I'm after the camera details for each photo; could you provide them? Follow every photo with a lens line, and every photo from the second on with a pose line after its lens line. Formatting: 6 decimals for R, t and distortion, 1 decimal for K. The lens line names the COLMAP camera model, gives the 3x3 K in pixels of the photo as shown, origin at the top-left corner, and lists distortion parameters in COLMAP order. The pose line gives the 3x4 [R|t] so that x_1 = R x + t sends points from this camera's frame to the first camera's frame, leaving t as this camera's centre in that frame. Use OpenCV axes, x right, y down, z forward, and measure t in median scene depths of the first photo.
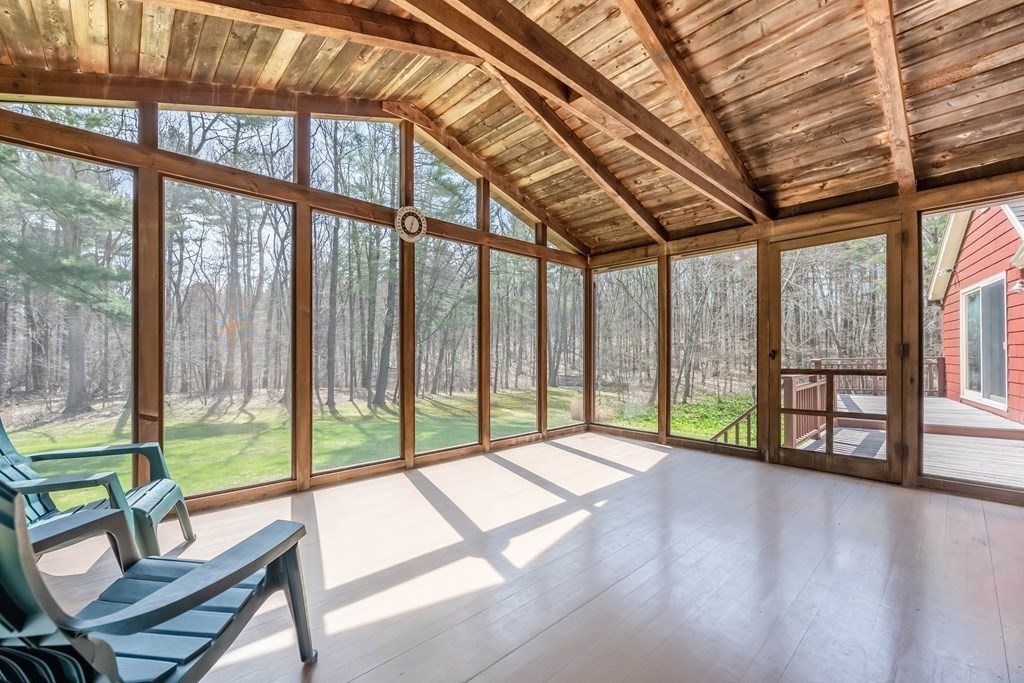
lens RADIAL K [[416.5, 0, 513.5], [0, 416.5, 349.1], [0, 0, 1]] dist [0.000698, 0.000253]
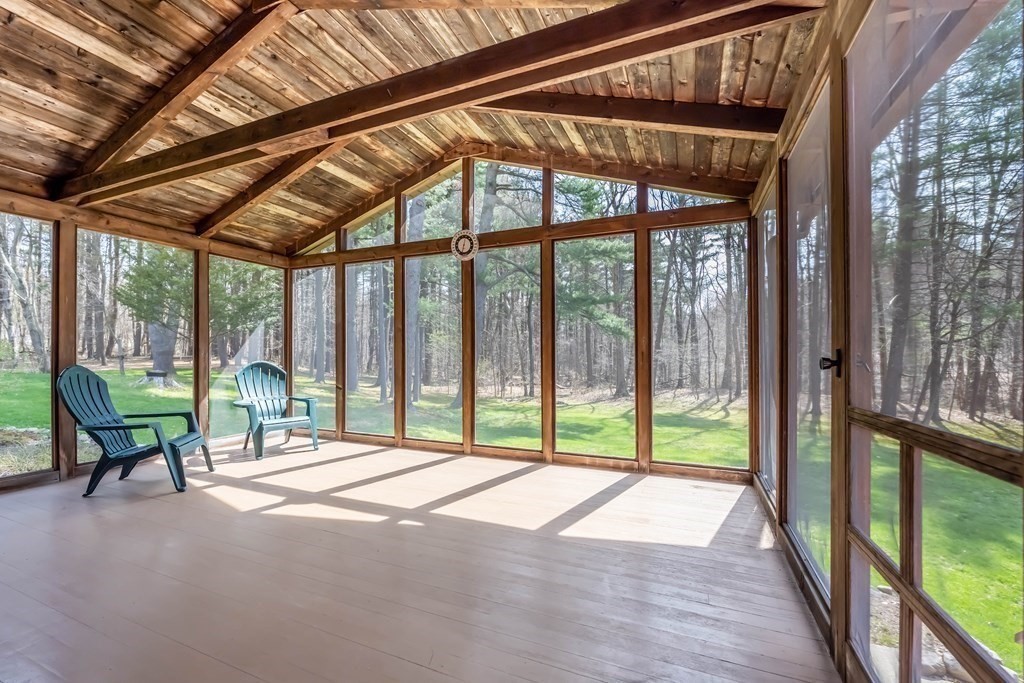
lens RADIAL K [[416.5, 0, 517.5], [0, 416.5, 350.5], [0, 0, 1]] dist [0.000698, 0.000253]
pose [[0.413994, -0.008047, -0.910244, 0.919320], [0.007613, 0.999957, -0.005378, 0.003043], [0.910248, -0.004703, 0.414038, 0.680744]]
